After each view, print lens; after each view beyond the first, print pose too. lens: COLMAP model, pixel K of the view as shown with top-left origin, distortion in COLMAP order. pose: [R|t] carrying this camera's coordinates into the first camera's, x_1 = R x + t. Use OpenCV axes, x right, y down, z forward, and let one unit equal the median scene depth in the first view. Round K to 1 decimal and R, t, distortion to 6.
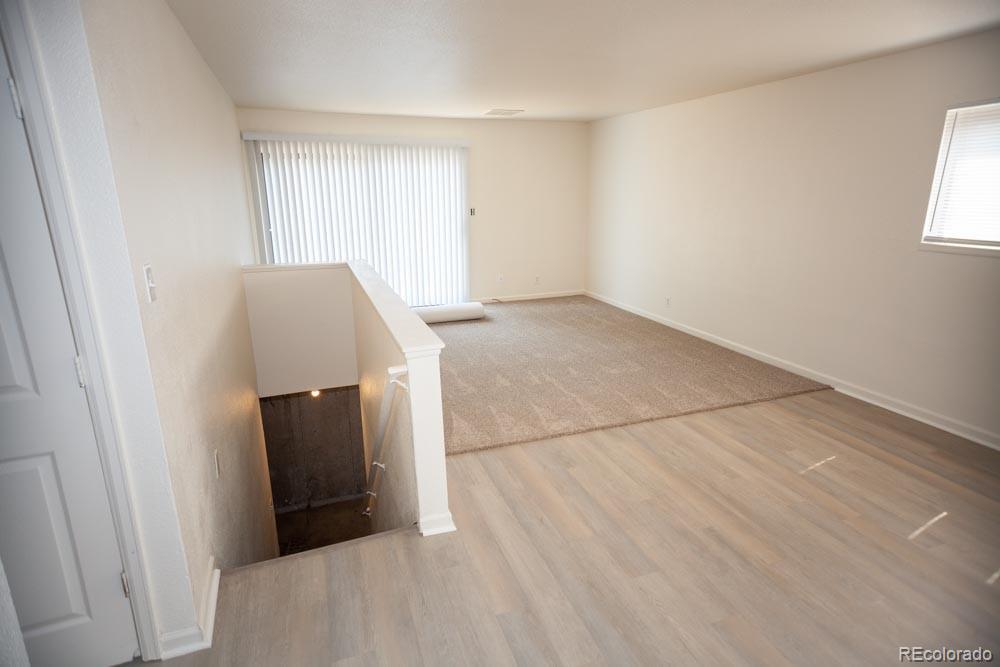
lens RADIAL K [[530.1, 0, 499.5], [0, 530.1, 329.4], [0, 0, 1]] dist [0.011806, -0.000067]
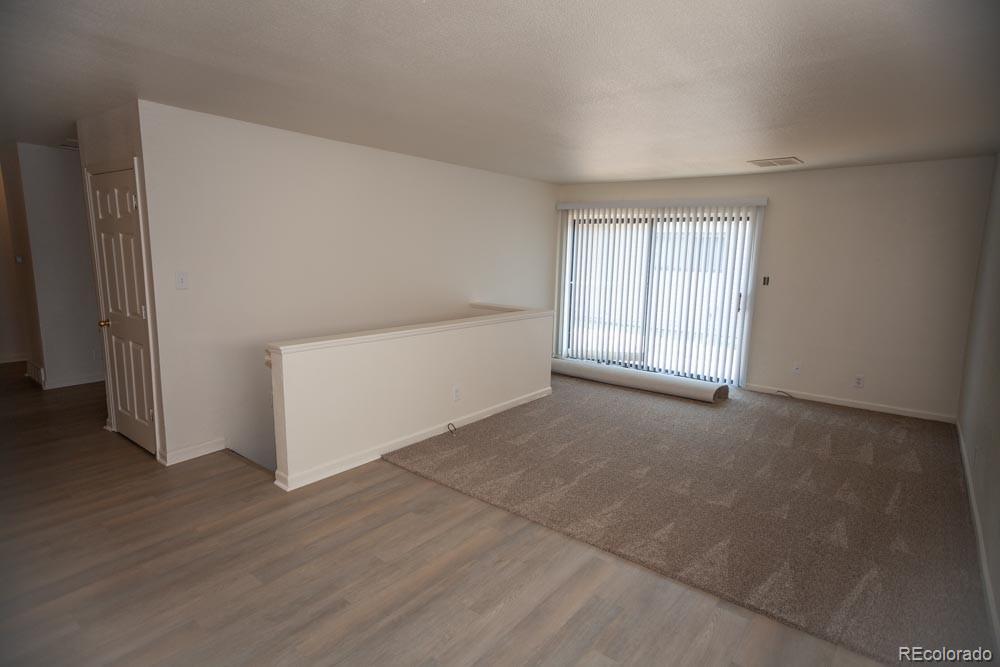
lens RADIAL K [[530.1, 0, 497.4], [0, 530.1, 336.6], [0, 0, 1]] dist [0.011806, -0.000067]
pose [[0.520813, 0.155873, -0.839319, 0.894199], [-0.245140, 0.969087, 0.027858, -0.116886], [0.817716, 0.191242, 0.542924, 0.454738]]
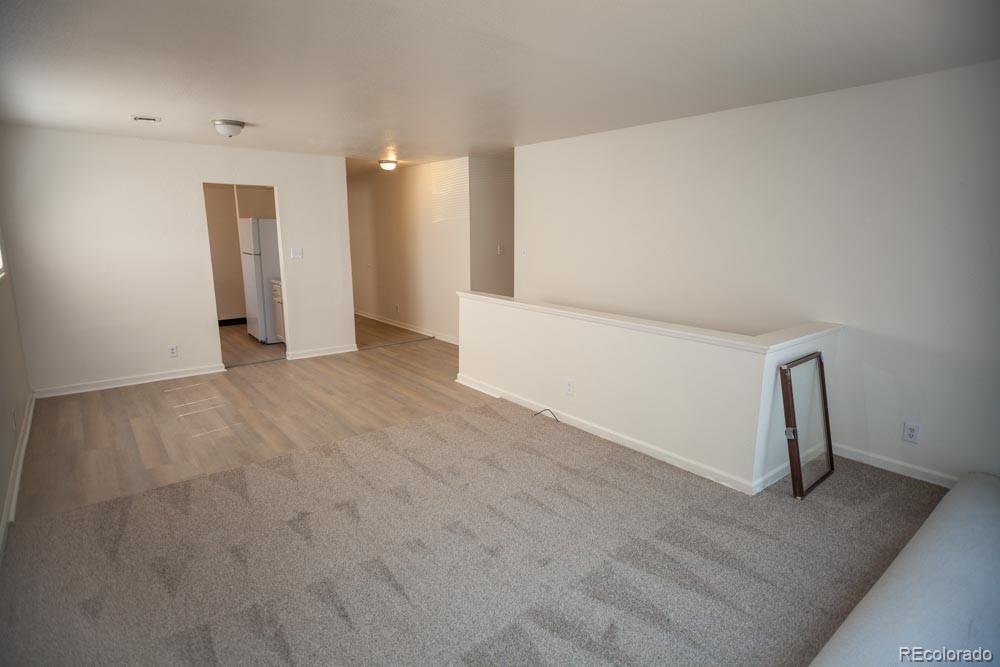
lens RADIAL K [[530.1, 0, 499.6], [0, 530.1, 333.8], [0, 0, 1]] dist [0.011806, -0.000067]
pose [[-0.947073, 0.068900, -0.313538, 0.296082], [-0.078193, 0.897767, 0.433474, -0.538915], [0.311351, 0.435048, -0.844863, 2.014987]]
